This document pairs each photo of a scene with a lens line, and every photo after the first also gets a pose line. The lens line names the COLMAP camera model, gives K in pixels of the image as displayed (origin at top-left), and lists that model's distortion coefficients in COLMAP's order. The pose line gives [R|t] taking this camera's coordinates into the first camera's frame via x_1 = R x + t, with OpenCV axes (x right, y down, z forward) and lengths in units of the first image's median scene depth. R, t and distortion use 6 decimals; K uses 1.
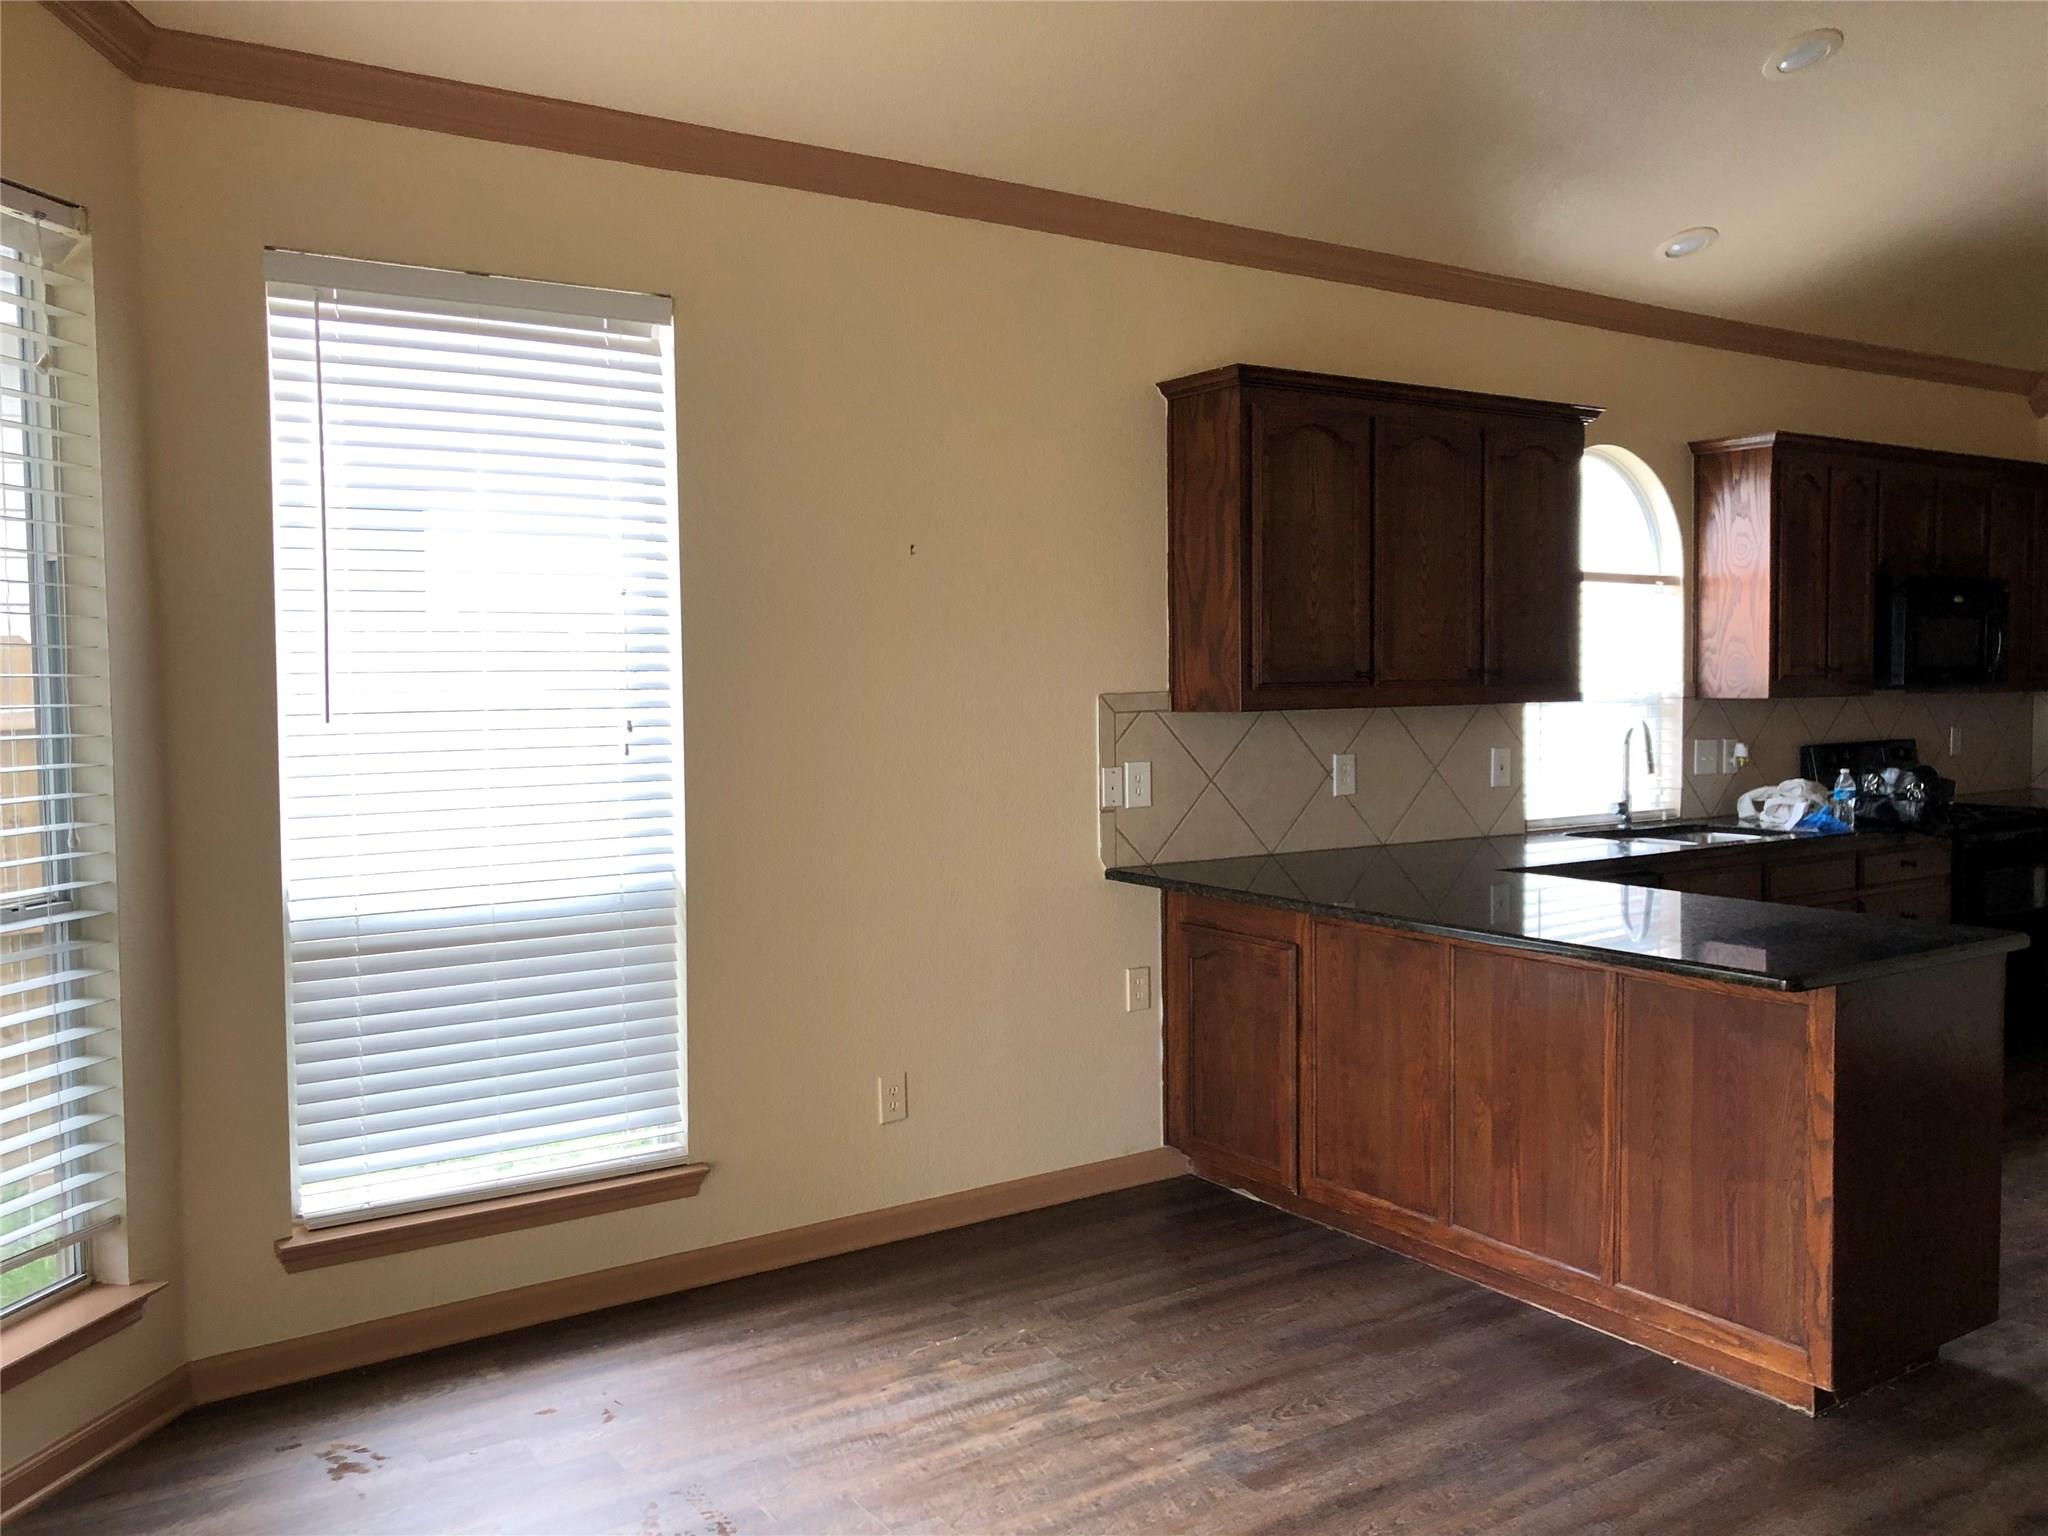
lens RADIAL K [[1668.2, 0, 1024.0], [0, 1668.2, 768.0], [0, 0, 1]] dist [0.048668, -0.090717]
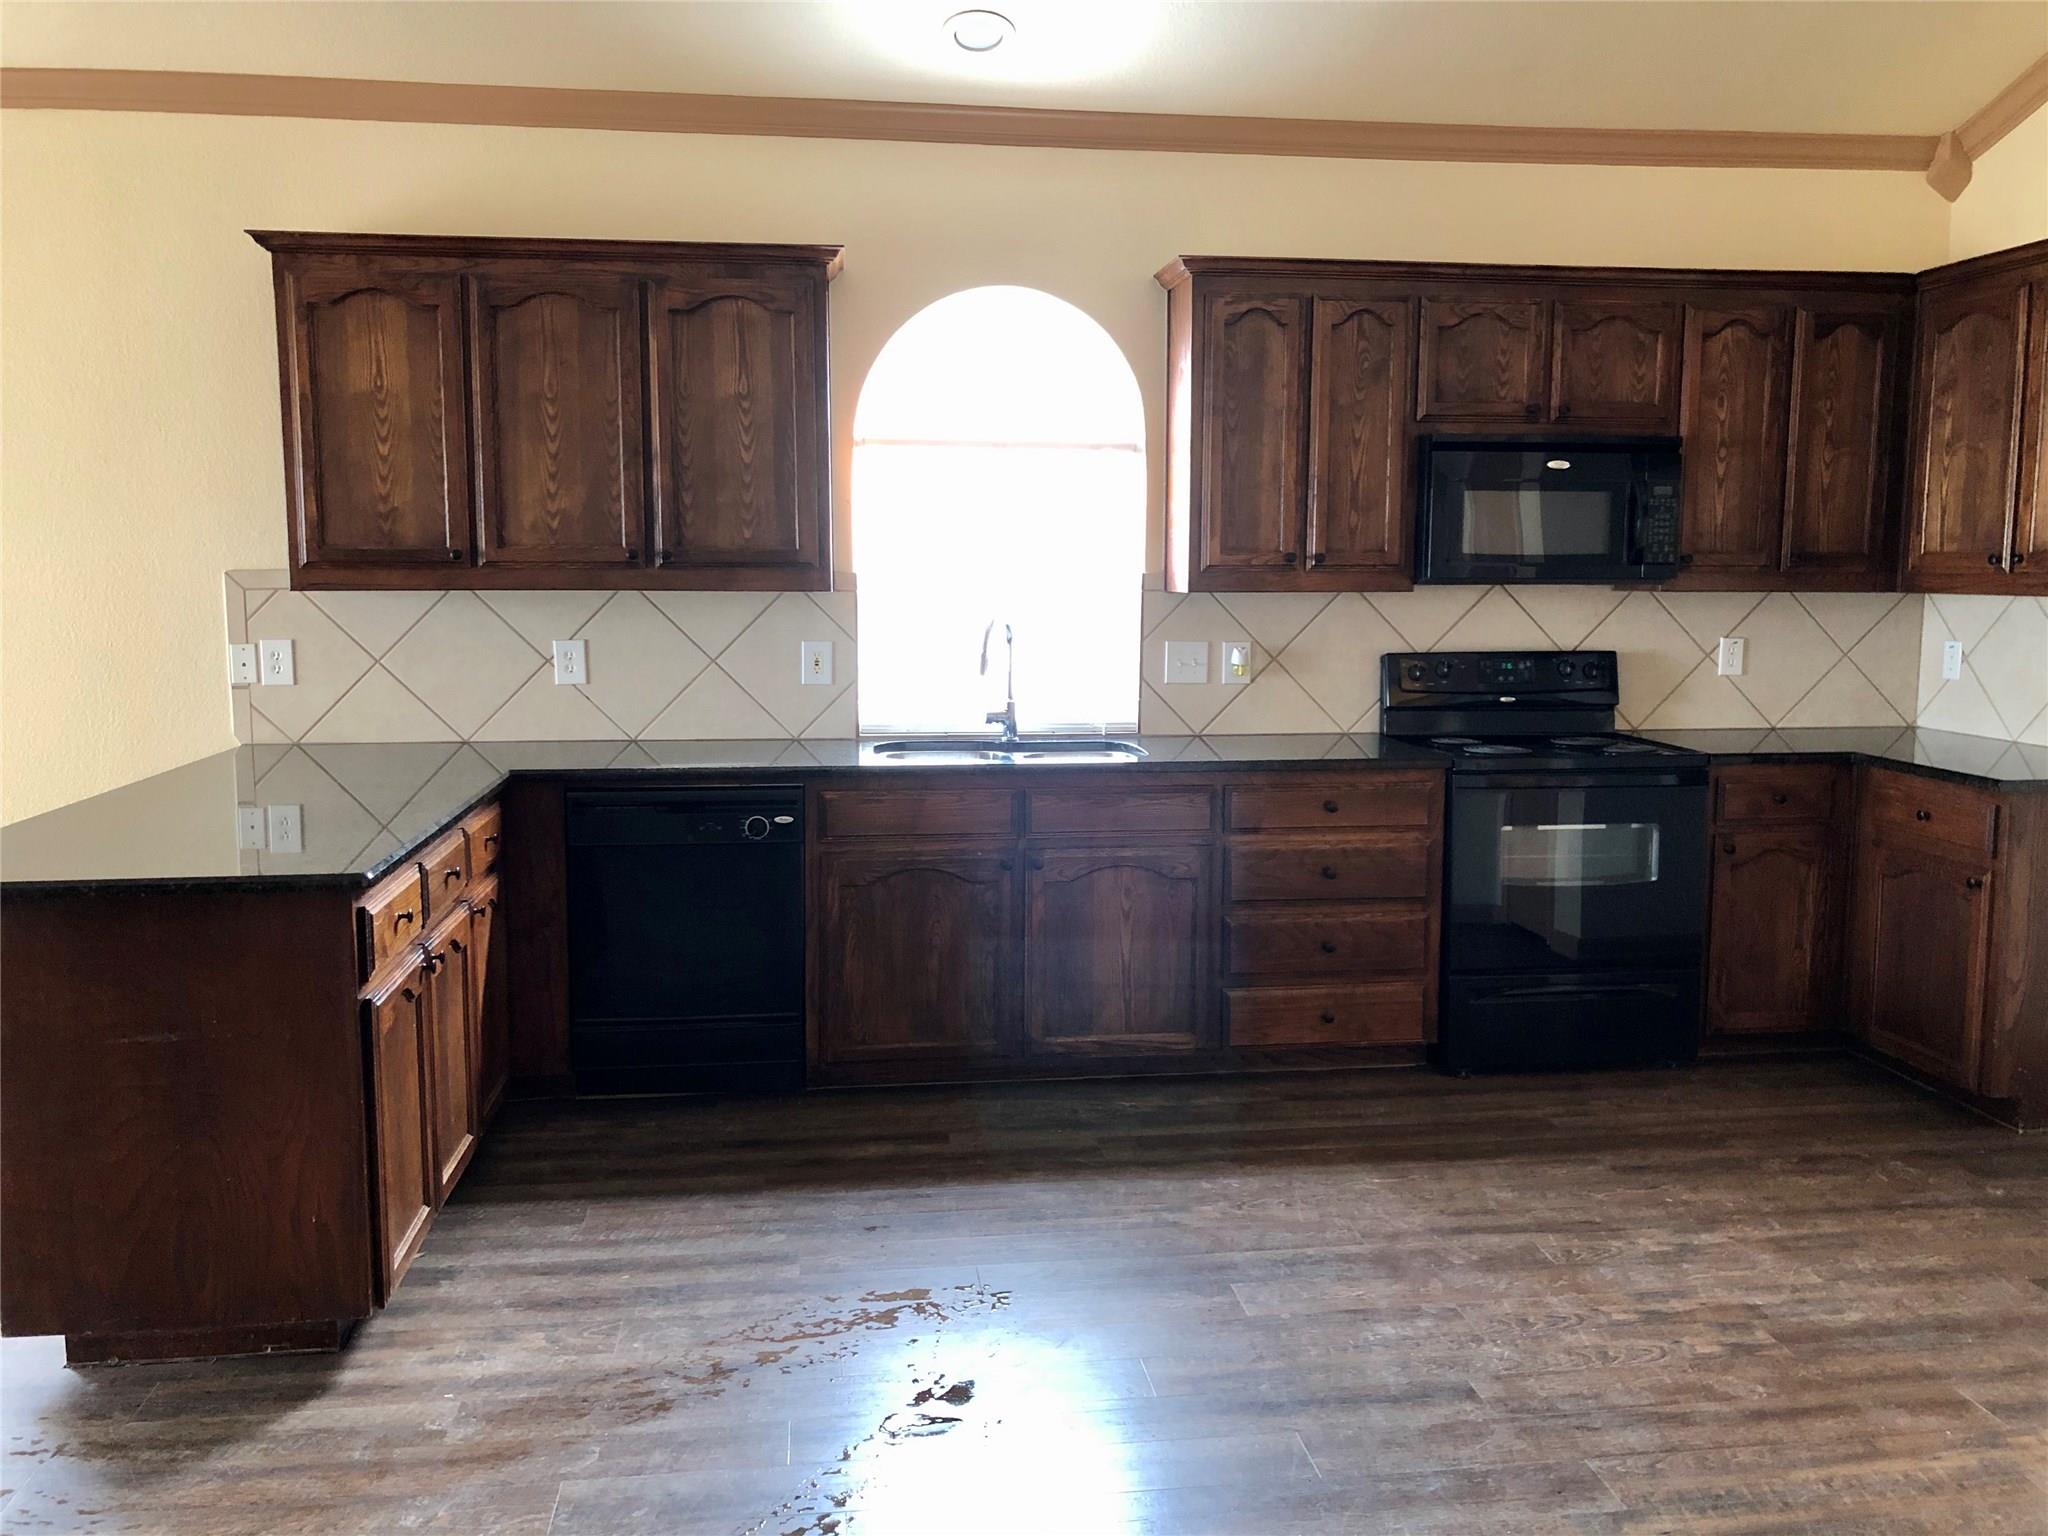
lens RADIAL K [[1668.2, 0, 1024.0], [0, 1668.2, 768.0], [0, 0, 1]] dist [0.048668, -0.090717]
pose [[0.894557, 0.062912, -0.442504, 0.842489], [-0.034126, 0.996768, 0.072724, -0.014298], [0.445649, -0.049955, 0.893813, 0.268739]]
